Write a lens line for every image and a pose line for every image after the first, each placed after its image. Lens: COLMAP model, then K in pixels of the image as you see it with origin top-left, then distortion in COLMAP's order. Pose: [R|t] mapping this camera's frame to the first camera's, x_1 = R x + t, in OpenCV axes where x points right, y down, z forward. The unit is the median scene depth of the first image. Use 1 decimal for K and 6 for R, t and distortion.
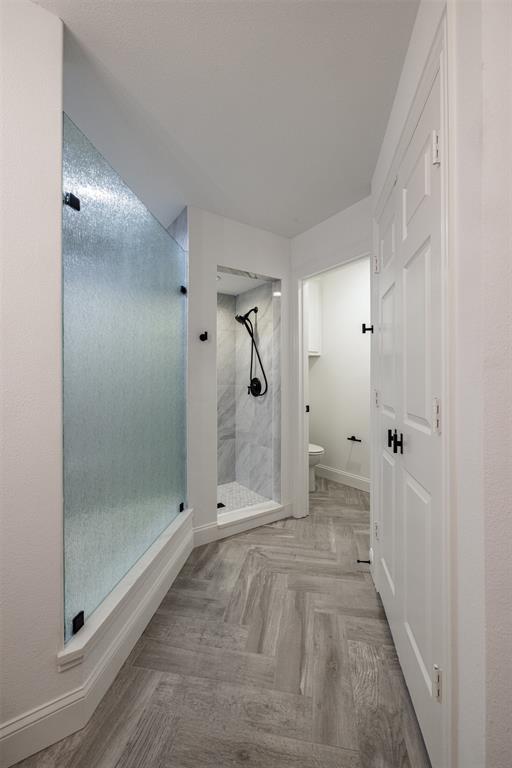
lens RADIAL K [[321.4, 0, 255.7], [0, 321.4, 378.3], [0, 0, 1]] dist [-0.000028, -0.000292]
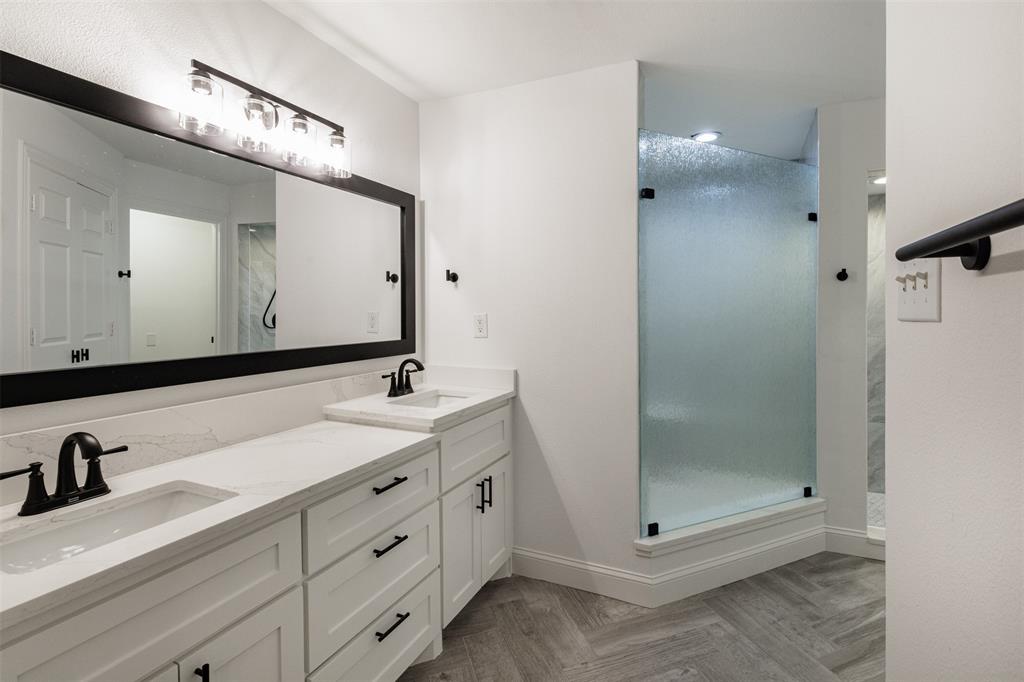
lens RADIAL K [[429.5, 0, 506.0], [0, 429.5, 336.5], [0, 0, 1]] dist [-0.000385, 0.000240]
pose [[0.483920, 0.052730, -0.873522, 0.420335], [0.002104, 0.998110, 0.061416, -0.062475], [0.875110, -0.031559, 0.482894, -0.197498]]
